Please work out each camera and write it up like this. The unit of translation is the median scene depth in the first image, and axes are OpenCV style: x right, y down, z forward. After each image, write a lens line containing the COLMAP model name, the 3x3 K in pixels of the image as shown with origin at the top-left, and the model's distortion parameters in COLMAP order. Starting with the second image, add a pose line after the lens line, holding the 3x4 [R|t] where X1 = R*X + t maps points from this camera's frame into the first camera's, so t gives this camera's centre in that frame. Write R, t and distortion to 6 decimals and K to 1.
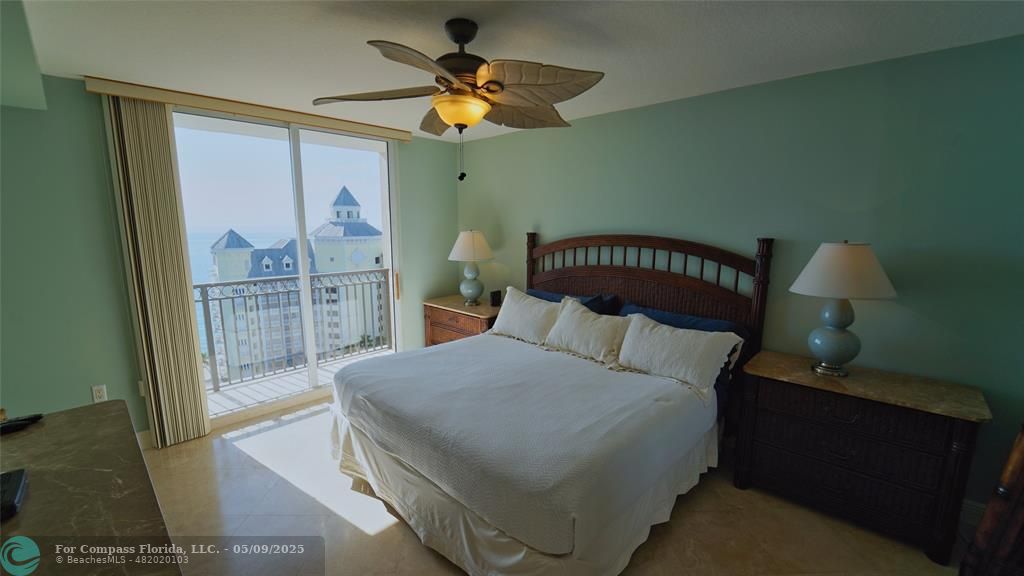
lens RADIAL K [[419.8, 0, 497.8], [0, 419.8, 296.8], [0, 0, 1]] dist [-0.020280, 0.000490]
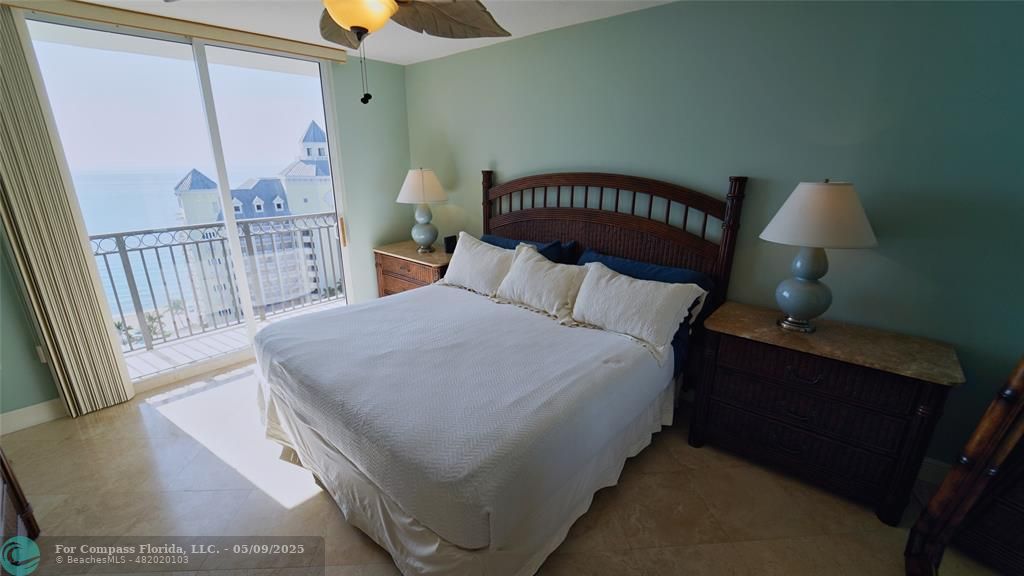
lens RADIAL K [[416.4, 0, 500.1], [0, 416.4, 295.2], [0, 0, 1]] dist [-0.020253, -0.000080]
pose [[0.999154, -0.014797, 0.038373, 0.102754], [0.009319, 0.990222, 0.139190, -0.018305], [-0.040057, -0.138715, 0.989522, 0.121914]]
